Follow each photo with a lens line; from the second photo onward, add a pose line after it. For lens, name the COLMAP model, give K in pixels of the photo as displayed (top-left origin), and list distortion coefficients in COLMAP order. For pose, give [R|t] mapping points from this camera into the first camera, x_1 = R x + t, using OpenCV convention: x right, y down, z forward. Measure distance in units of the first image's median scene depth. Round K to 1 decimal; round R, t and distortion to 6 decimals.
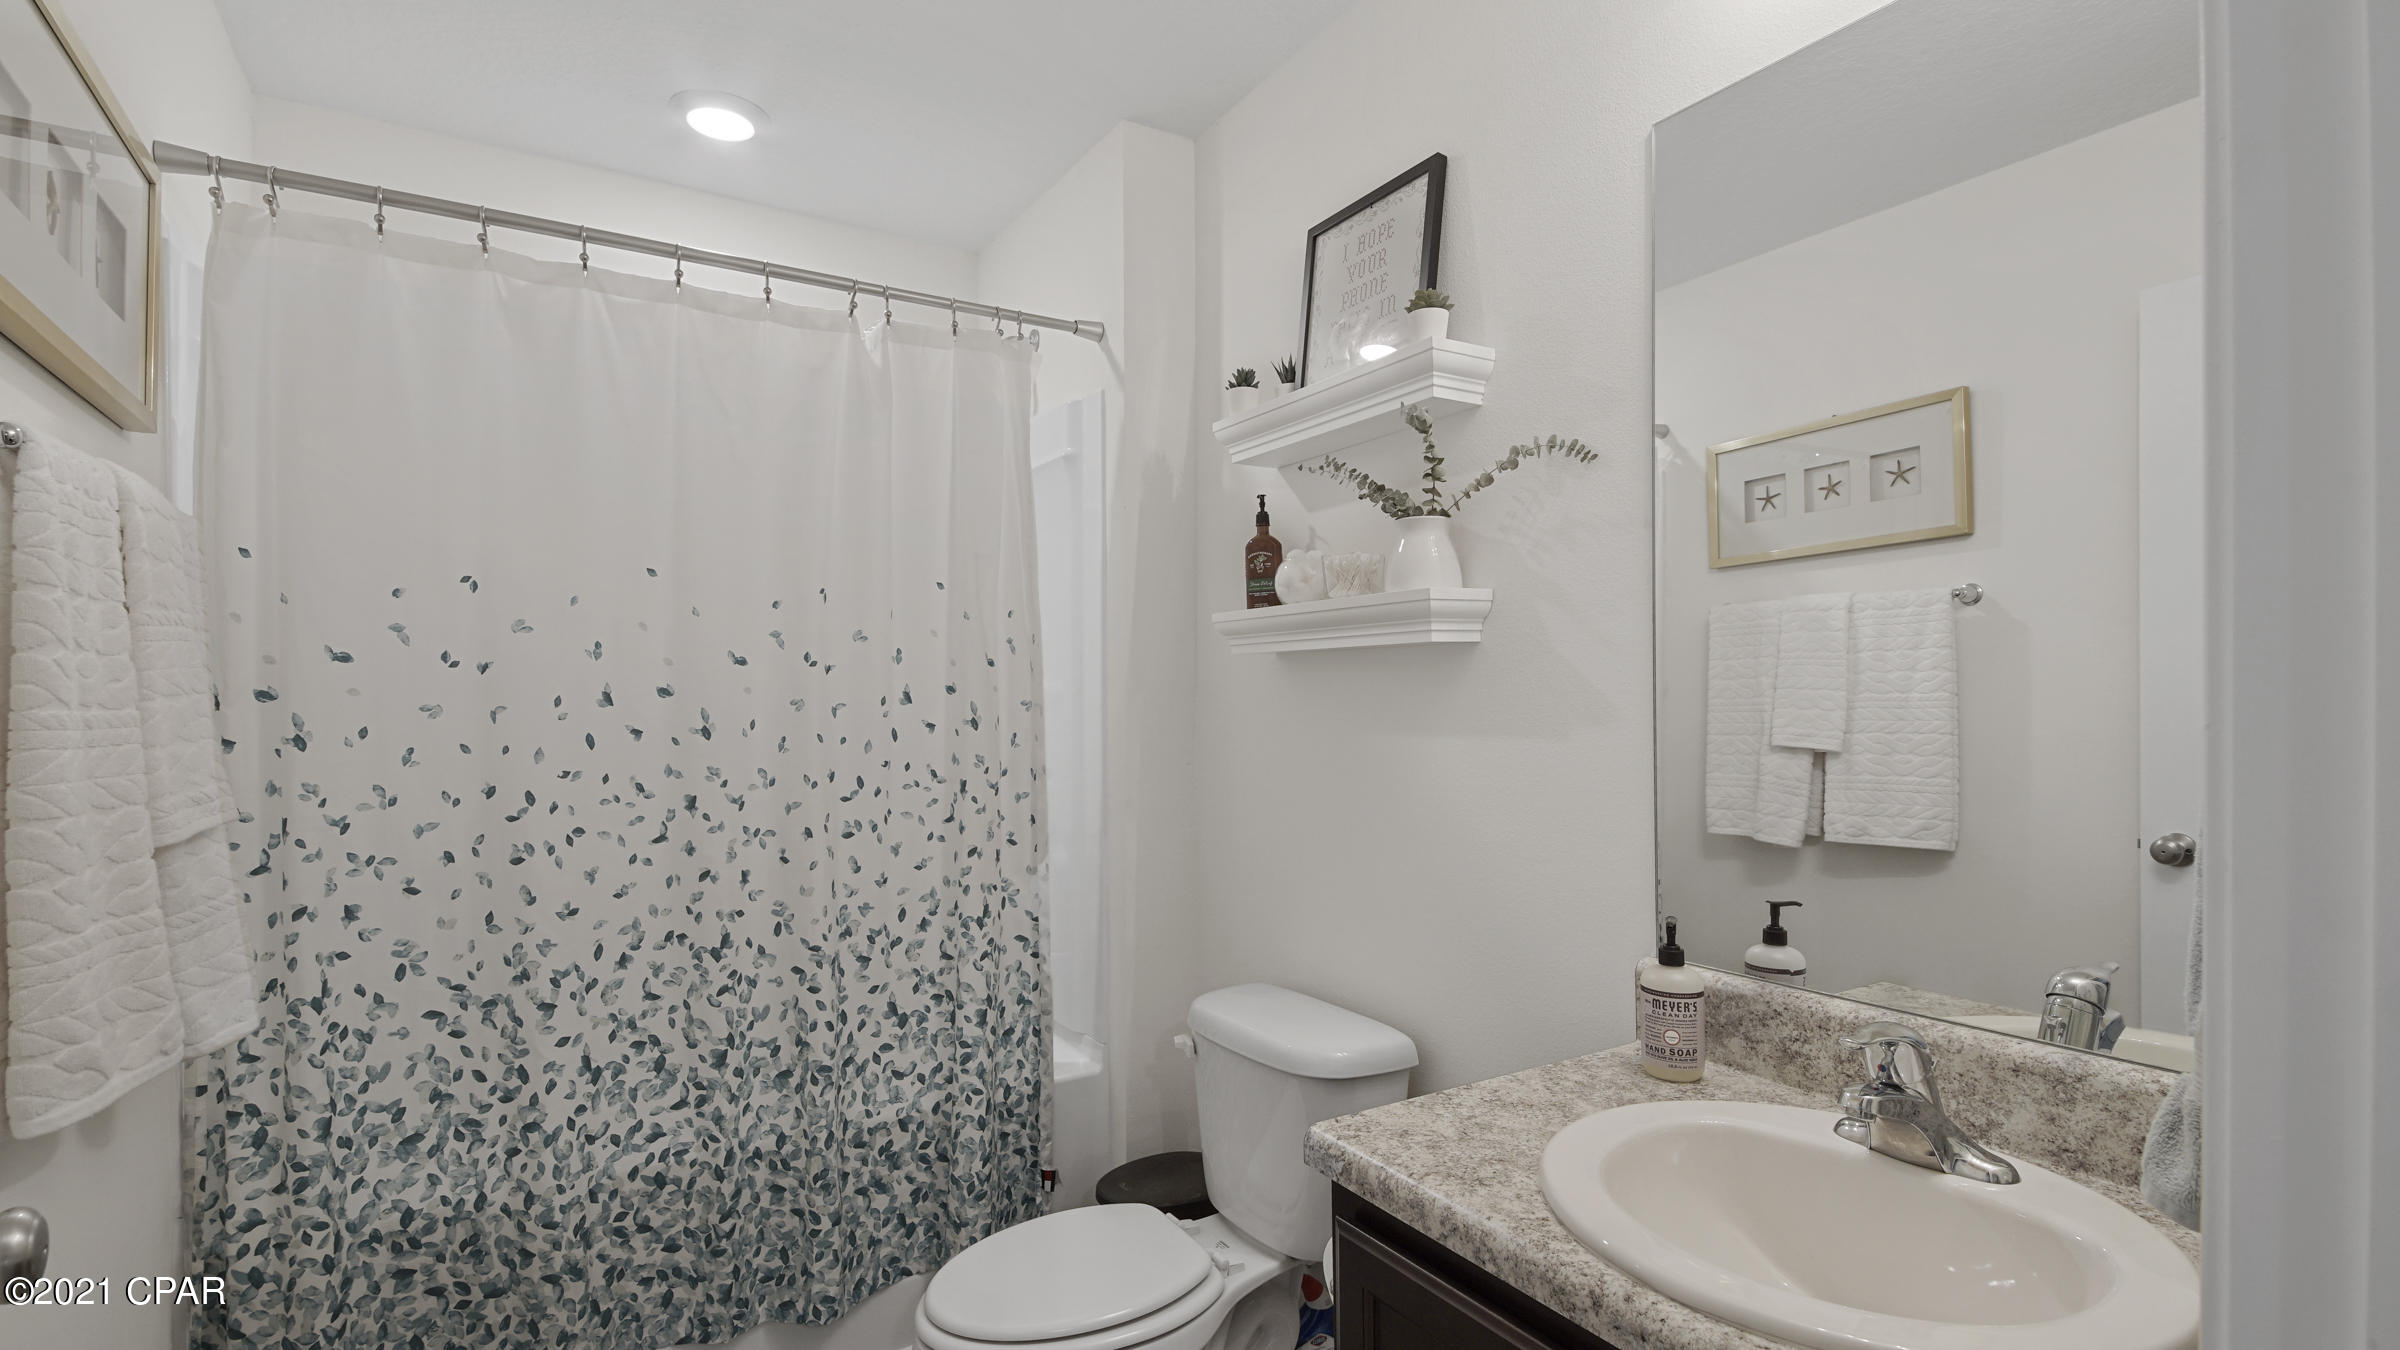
lens RADIAL K [[1137.0, 0, 1219.1], [0, 1137.0, 705.4], [0, 0, 1]] dist [0.021371, -0.014508]
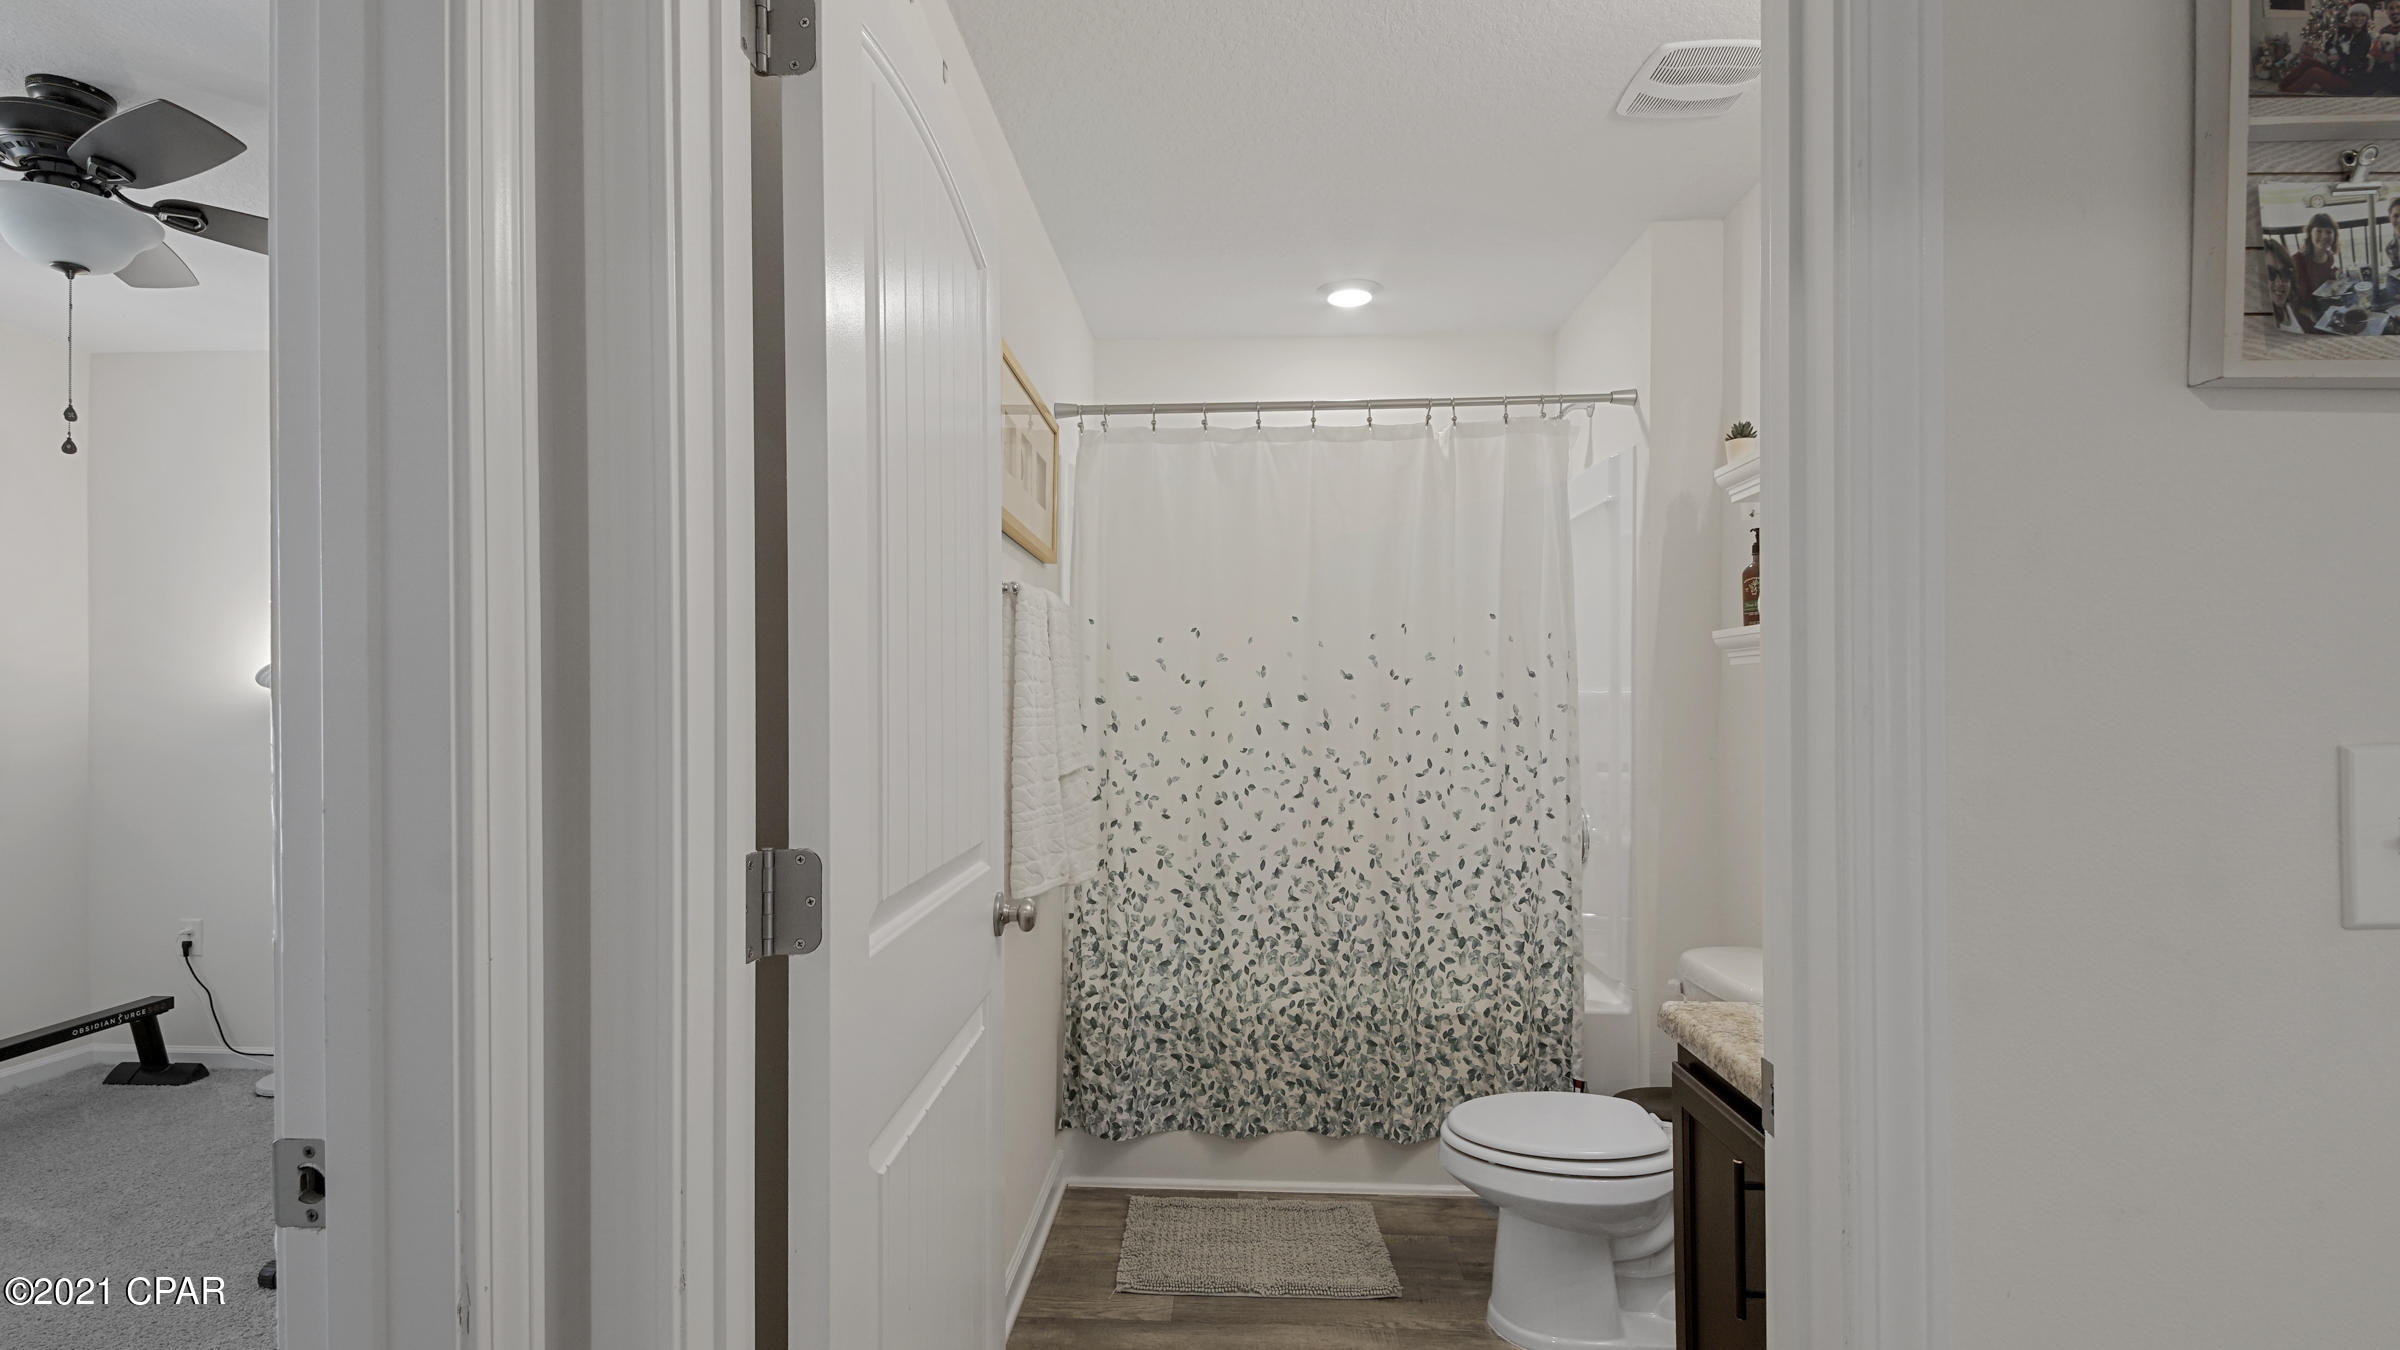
lens RADIAL K [[1137.0, 0, 1209.2], [0, 1137.0, 690.9], [0, 0, 1]] dist [0.021371, -0.014508]
pose [[0.828531, -0.004722, -0.559924, 0.256763], [-0.004157, 0.999885, -0.014583, 0.001247], [0.559928, 0.014410, 0.828416, -0.317844]]
